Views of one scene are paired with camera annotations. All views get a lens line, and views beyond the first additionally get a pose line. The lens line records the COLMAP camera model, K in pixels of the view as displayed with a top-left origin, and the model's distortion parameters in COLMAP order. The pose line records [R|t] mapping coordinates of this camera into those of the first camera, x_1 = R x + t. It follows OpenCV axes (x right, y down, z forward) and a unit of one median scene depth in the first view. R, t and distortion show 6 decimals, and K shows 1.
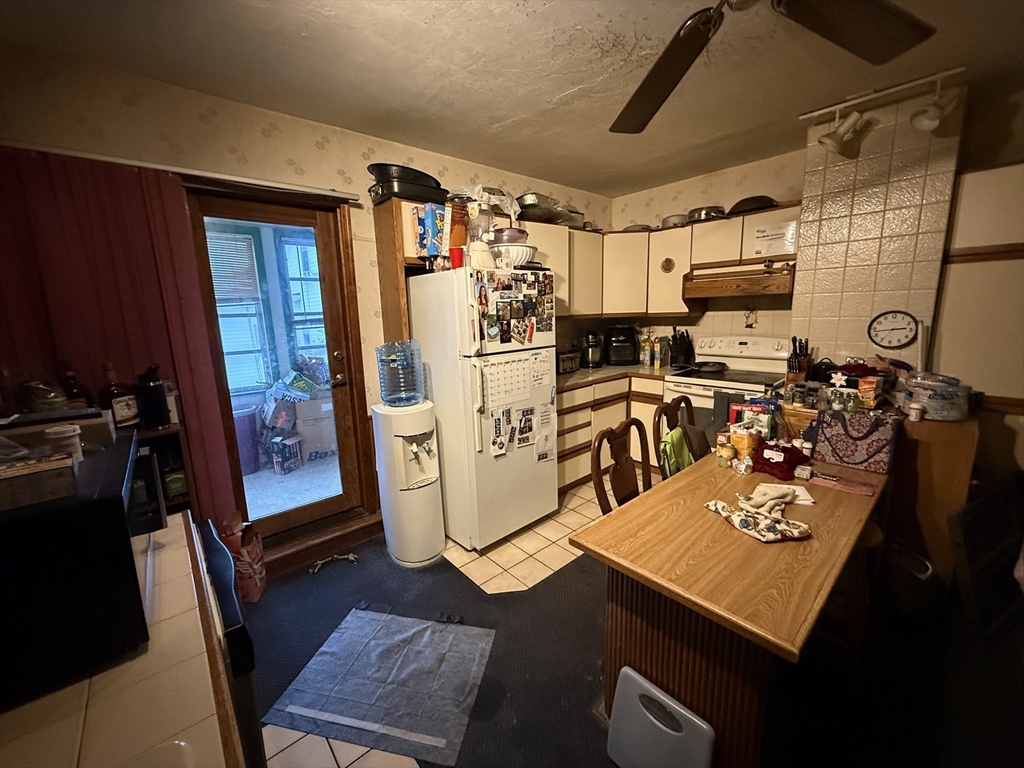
lens RADIAL K [[405.8, 0, 513.0], [0, 405.8, 382.9], [0, 0, 1]] dist [-0.000841, 0.000518]
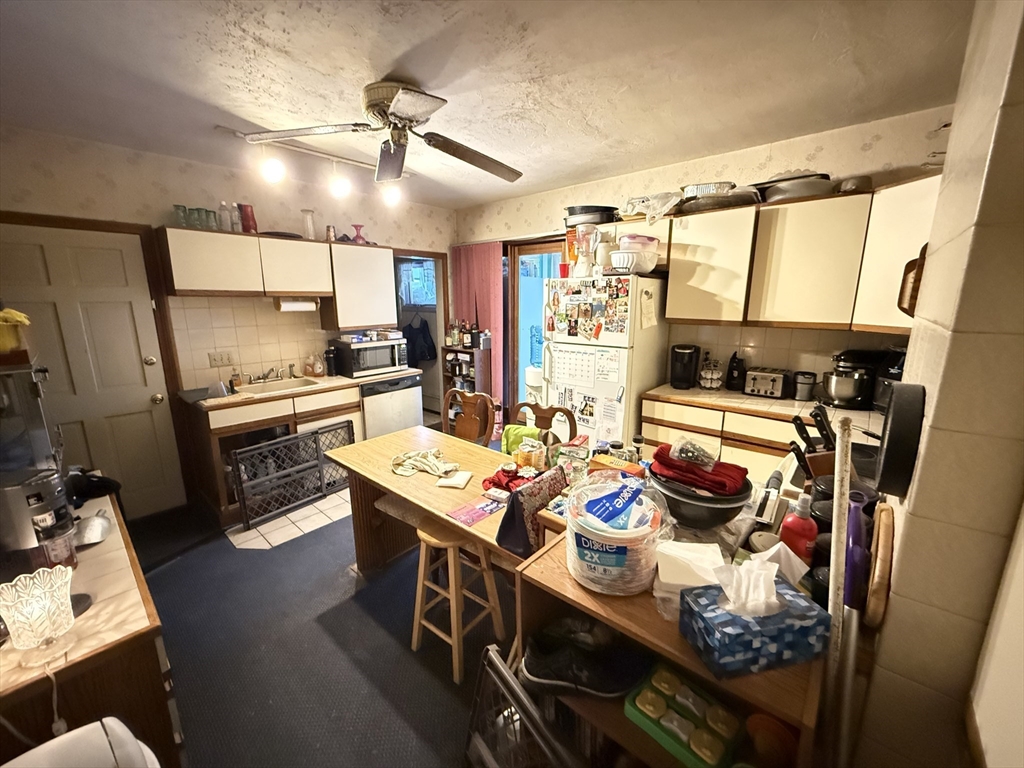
lens RADIAL K [[405.8, 0, 510.9], [0, 405.8, 383.0], [0, 0, 1]] dist [-0.000841, 0.000518]
pose [[0.123115, 0.235196, -0.964119, 1.215444], [-0.177042, 0.961130, 0.211860, -0.193413], [0.976473, 0.144607, 0.159969, 0.634189]]
